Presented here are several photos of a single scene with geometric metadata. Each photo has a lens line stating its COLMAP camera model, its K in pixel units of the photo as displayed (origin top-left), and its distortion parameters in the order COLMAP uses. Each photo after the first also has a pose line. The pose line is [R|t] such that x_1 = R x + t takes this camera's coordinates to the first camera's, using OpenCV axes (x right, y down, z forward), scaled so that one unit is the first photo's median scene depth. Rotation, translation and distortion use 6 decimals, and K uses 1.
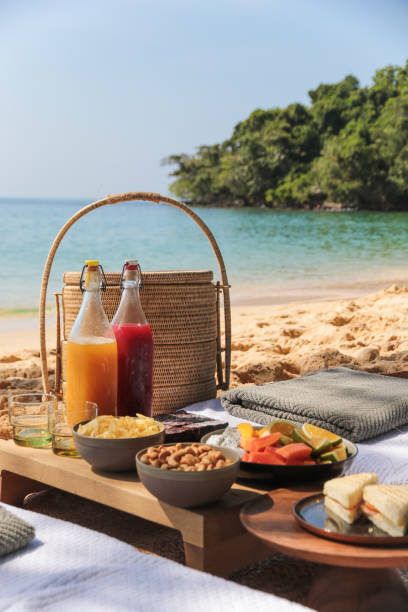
lens RADIAL K [[958.5, 0, 185.6], [0, 958.5, 324.7], [0, 0, 1]] dist [0.131033, 0.000000]
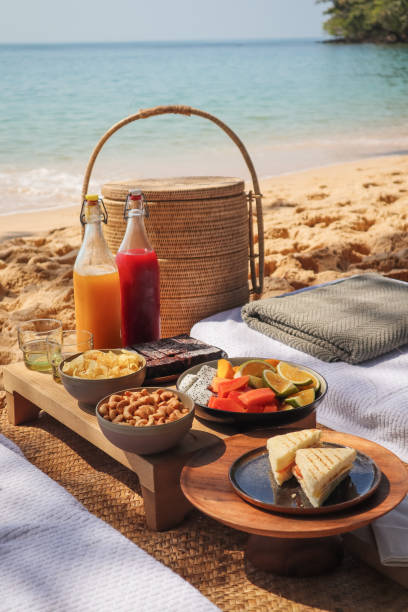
lens RADIAL K [[875.2, 0, 205.0], [0, 875.2, 304.6], [0, 0, 1]] dist [0.040053, 0.000000]
pose [[0.989146, 0.012957, -0.146367, 0.154633], [0.011041, 0.986735, 0.161961, -0.095690], [0.146524, -0.161819, 0.975882, 0.067274]]
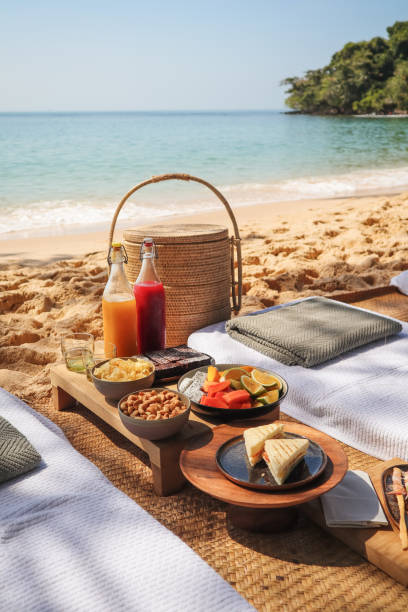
lens RADIAL K [[632.7, 0, 204.7], [0, 632.7, 307.4], [0, 0, 1]] dist [0.009850, 0.000000]
pose [[0.990489, 0.022729, -0.135698, 0.150877], [0.000765, 0.985336, 0.170625, -0.124016], [0.137586, -0.169106, 0.975947, 0.085737]]
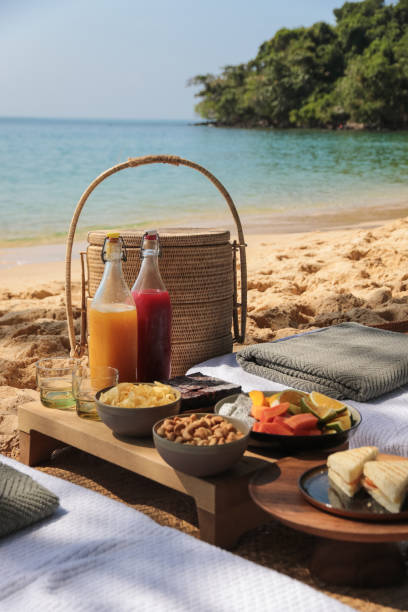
lens RADIAL K [[918.1, 0, 190.1], [0, 918.1, 319.1], [0, 0, 1]] dist [0.135577, 0.000000]
pose [[0.999757, 0.004210, -0.021625, 0.008767], [-0.002412, 0.996588, 0.082503, -0.052329], [0.021899, -0.082431, 0.996356, -0.010694]]
